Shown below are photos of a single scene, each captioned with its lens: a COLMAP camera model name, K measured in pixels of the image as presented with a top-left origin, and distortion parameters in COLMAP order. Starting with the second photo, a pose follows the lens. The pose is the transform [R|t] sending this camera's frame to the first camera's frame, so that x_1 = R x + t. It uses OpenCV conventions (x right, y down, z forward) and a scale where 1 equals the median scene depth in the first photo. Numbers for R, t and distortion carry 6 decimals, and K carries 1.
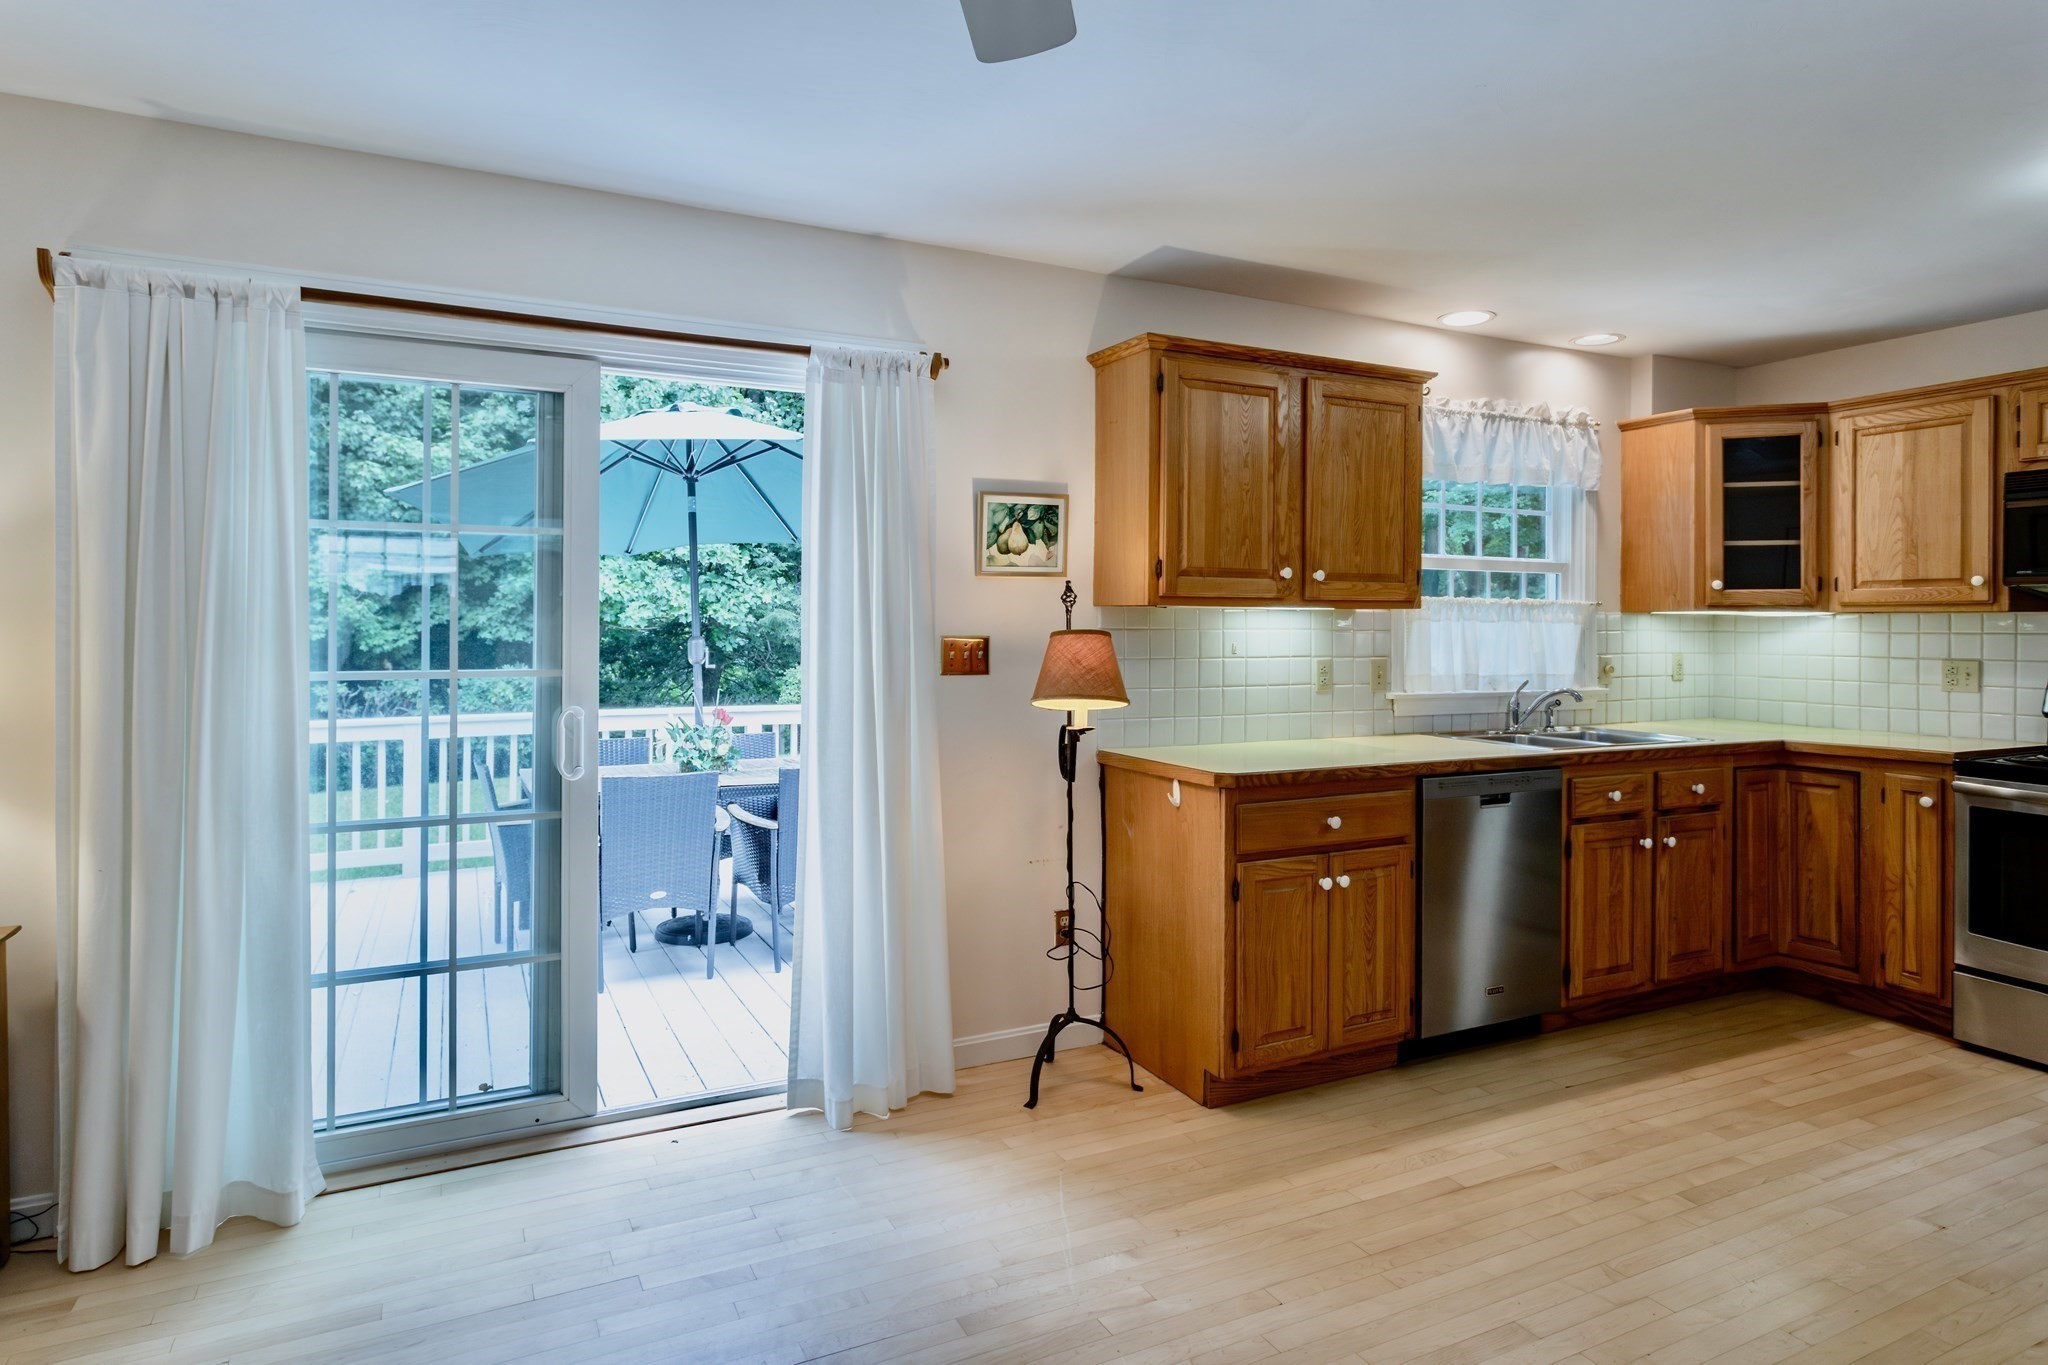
lens RADIAL K [[1123.2, 0, 986.9], [0, 1123.2, 622.5], [0, 0, 1]] dist [-0.001568, 0.000771]
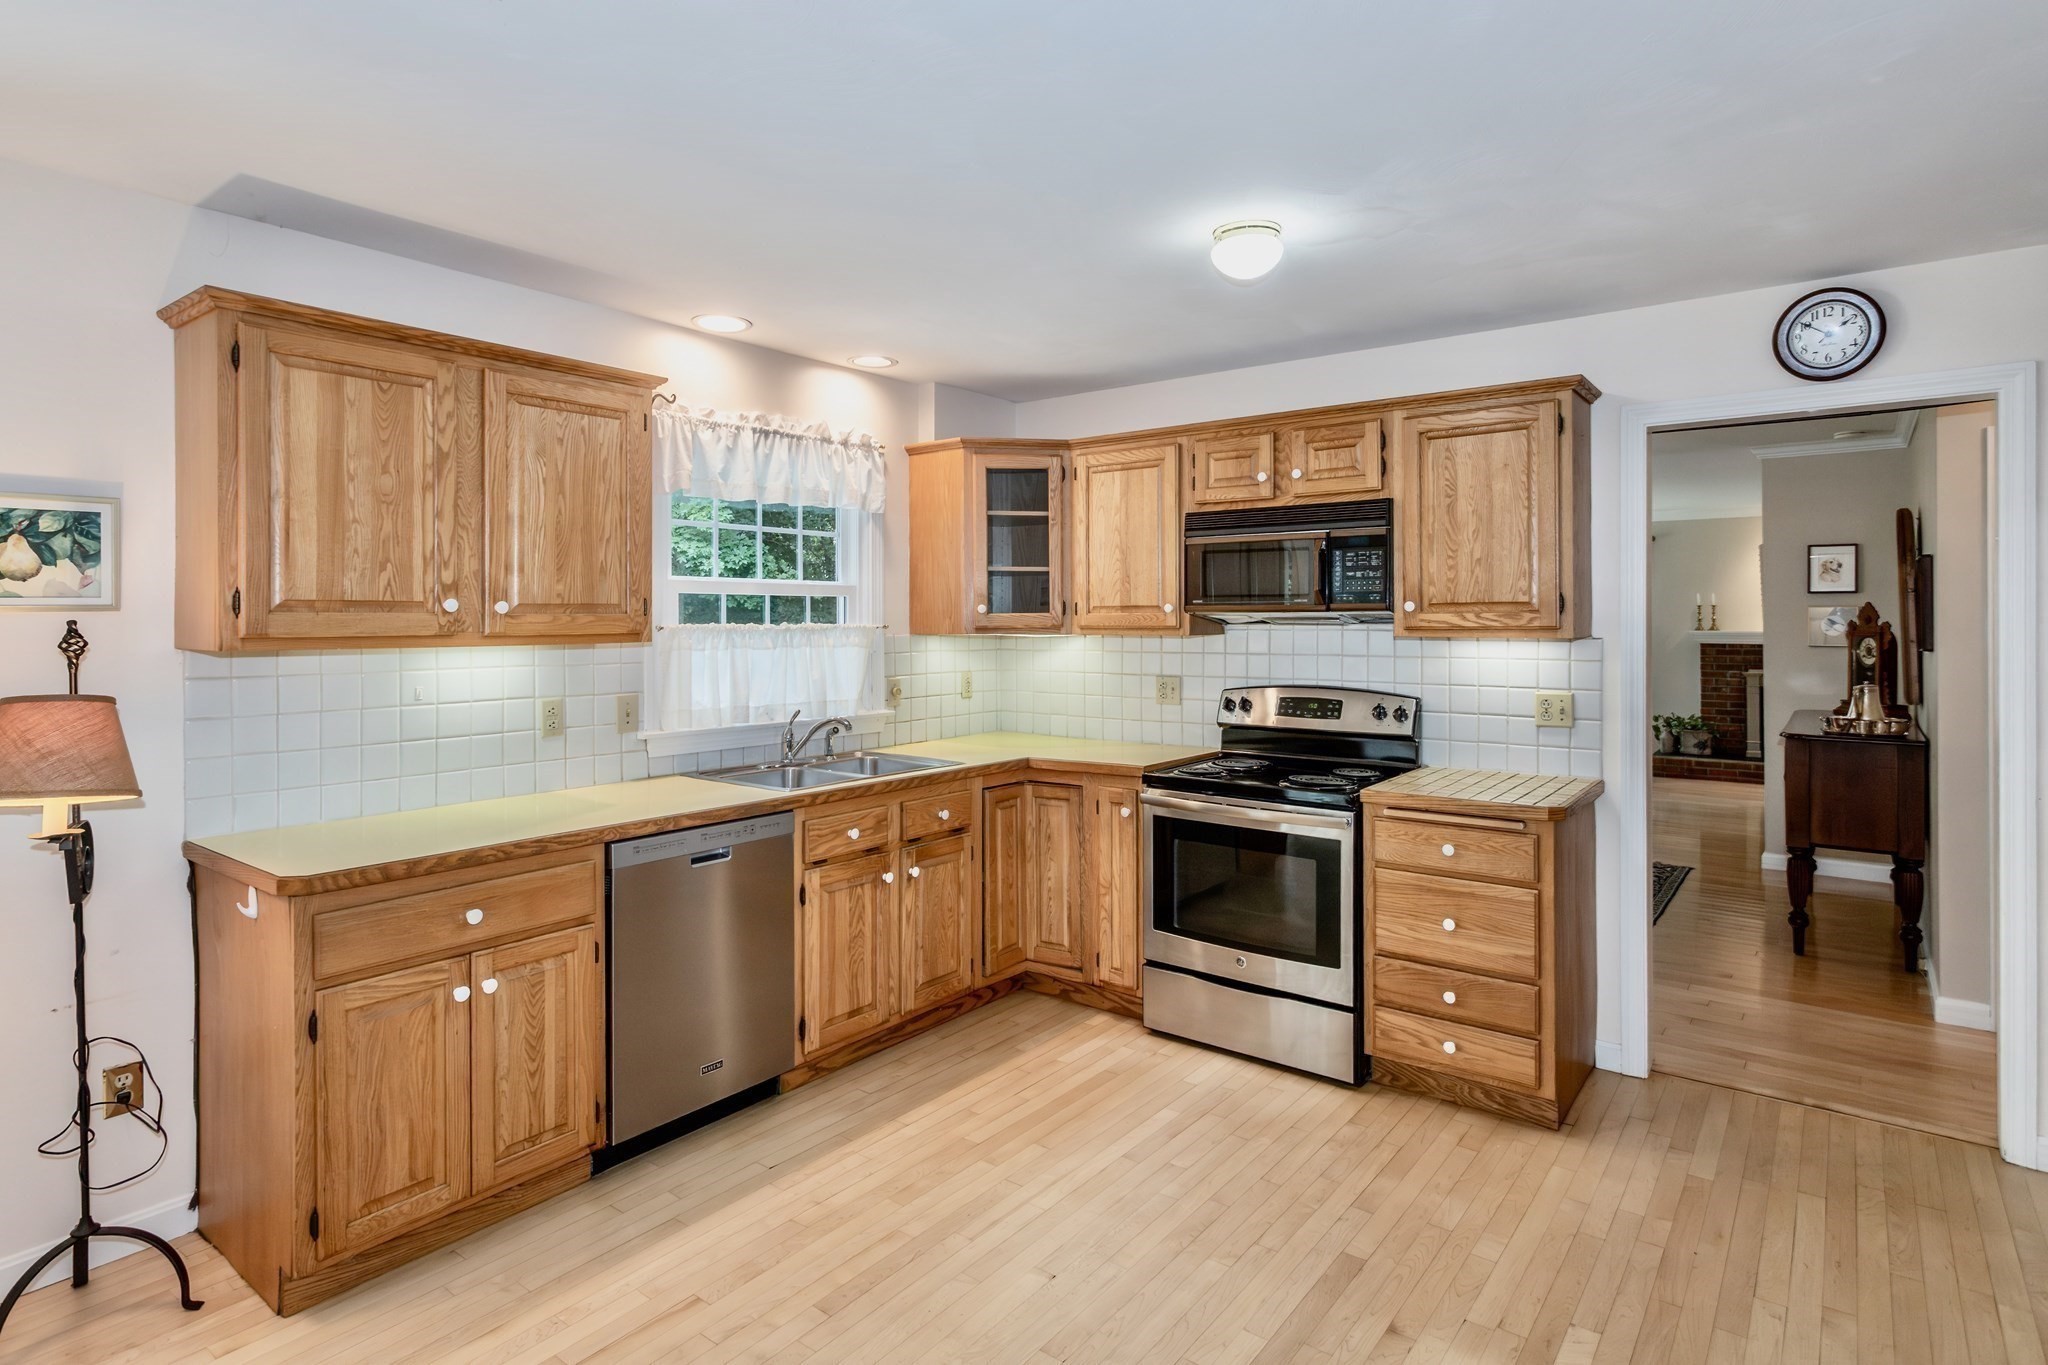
lens RADIAL K [[1077.1, 0, 1016.5], [0, 1077.1, 620.7], [0, 0, 1]] dist [-0.000162, 0.000160]
pose [[0.894338, -0.009566, 0.447289, 0.254598], [0.007860, 0.999953, 0.005671, -0.030537], [-0.447322, -0.001556, 0.894372, 0.102278]]
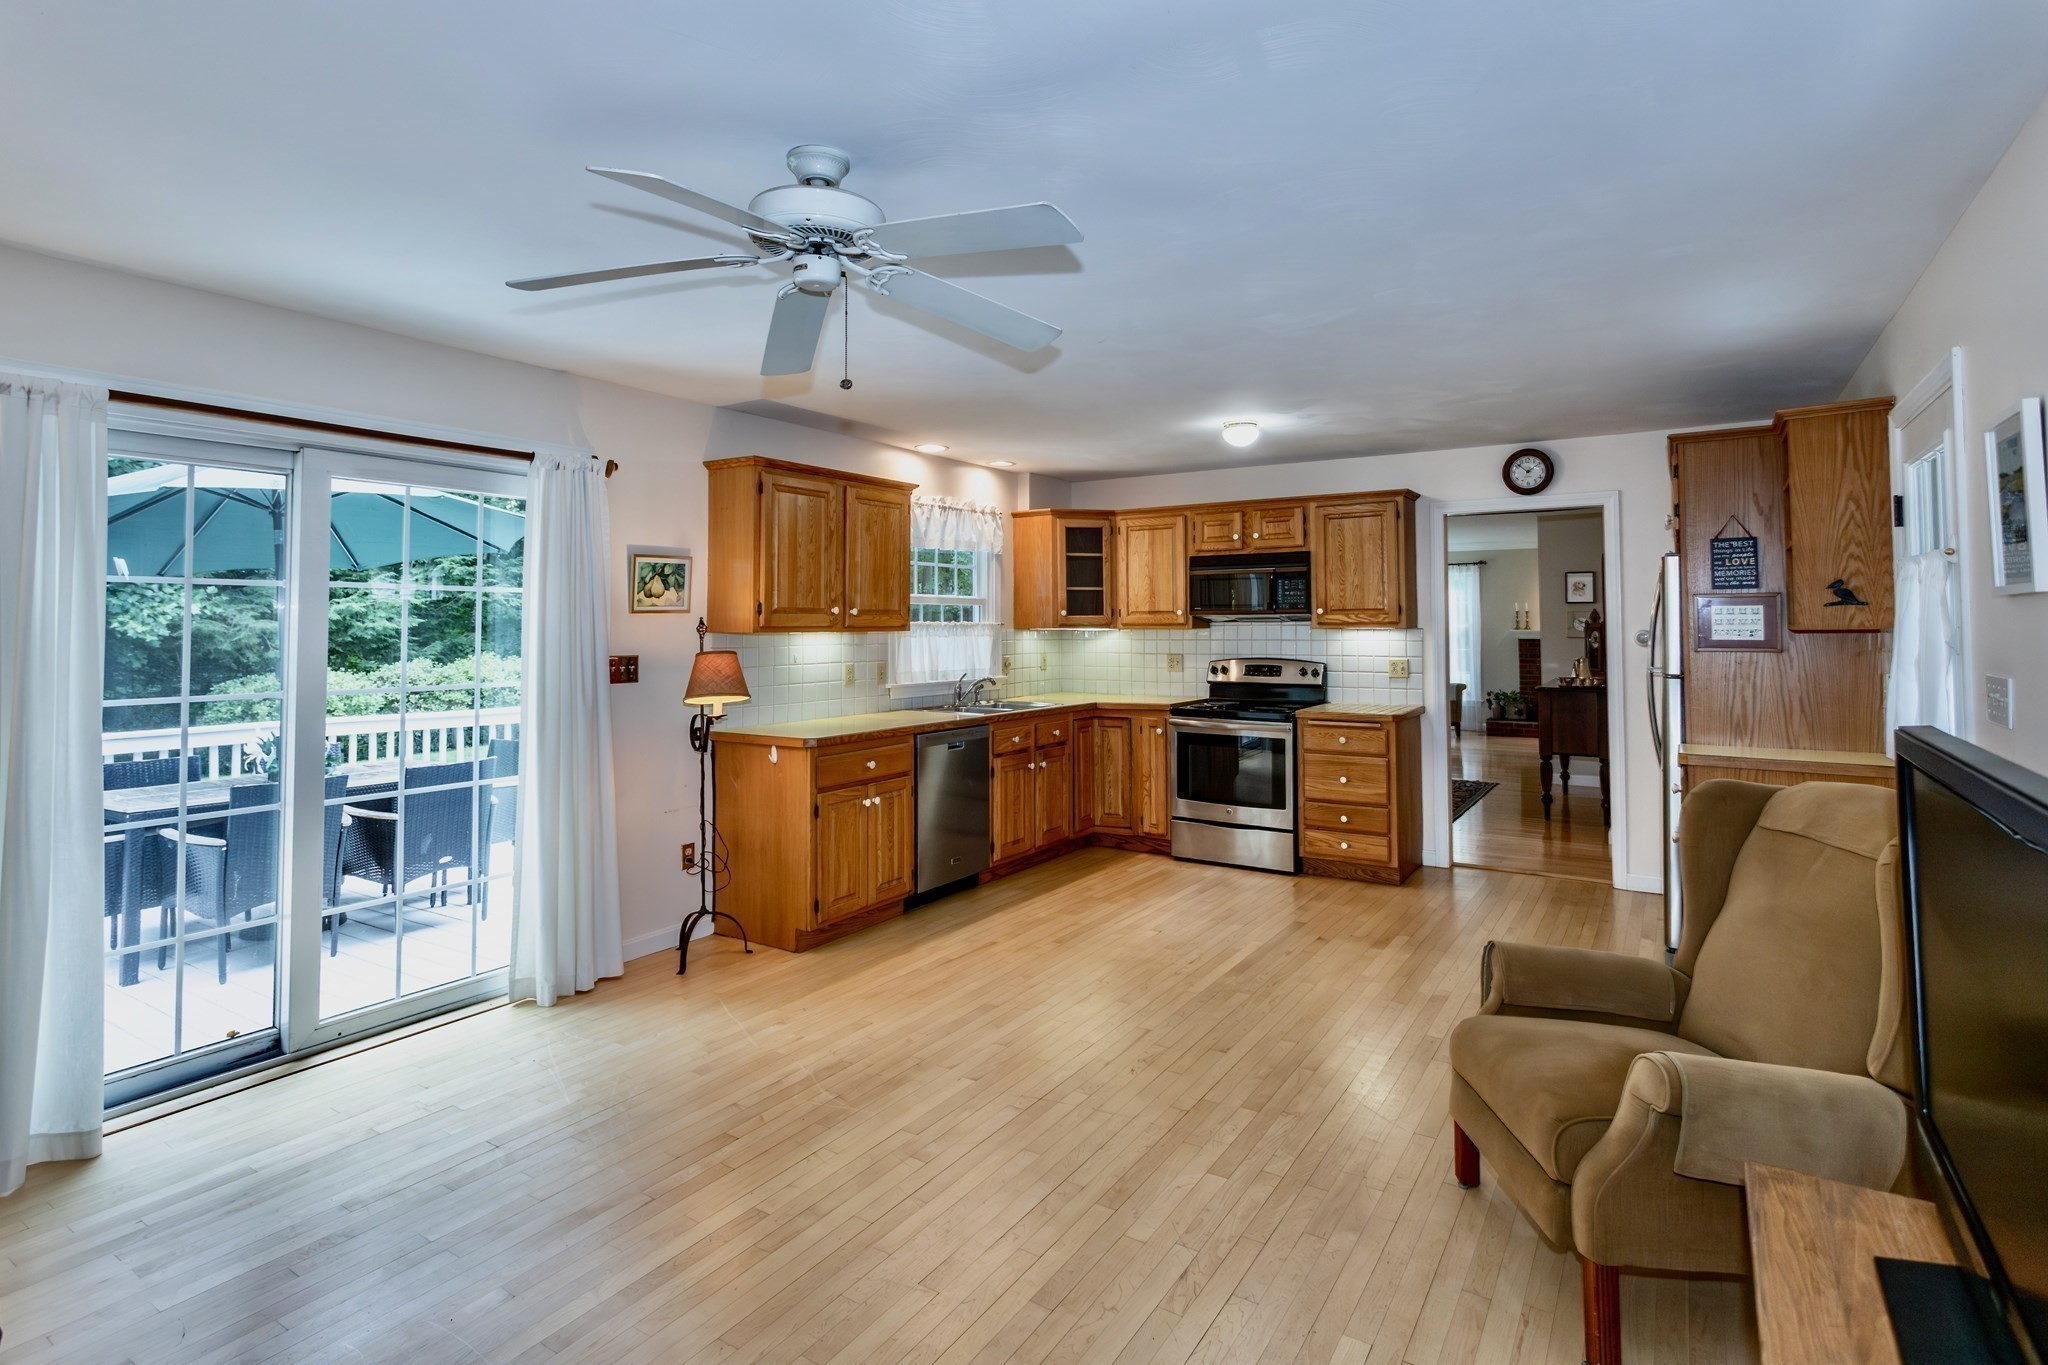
lens RADIAL K [[1023.3, 0, 1022.3], [0, 1023.3, 593.4], [0, 0, 1]] dist [0.002558, 0.000467]
pose [[0.856329, 0.006506, 0.516390, -0.222977], [0.008869, 0.999588, -0.027301, -0.023551], [-0.516355, 0.027958, 0.855918, -0.322831]]
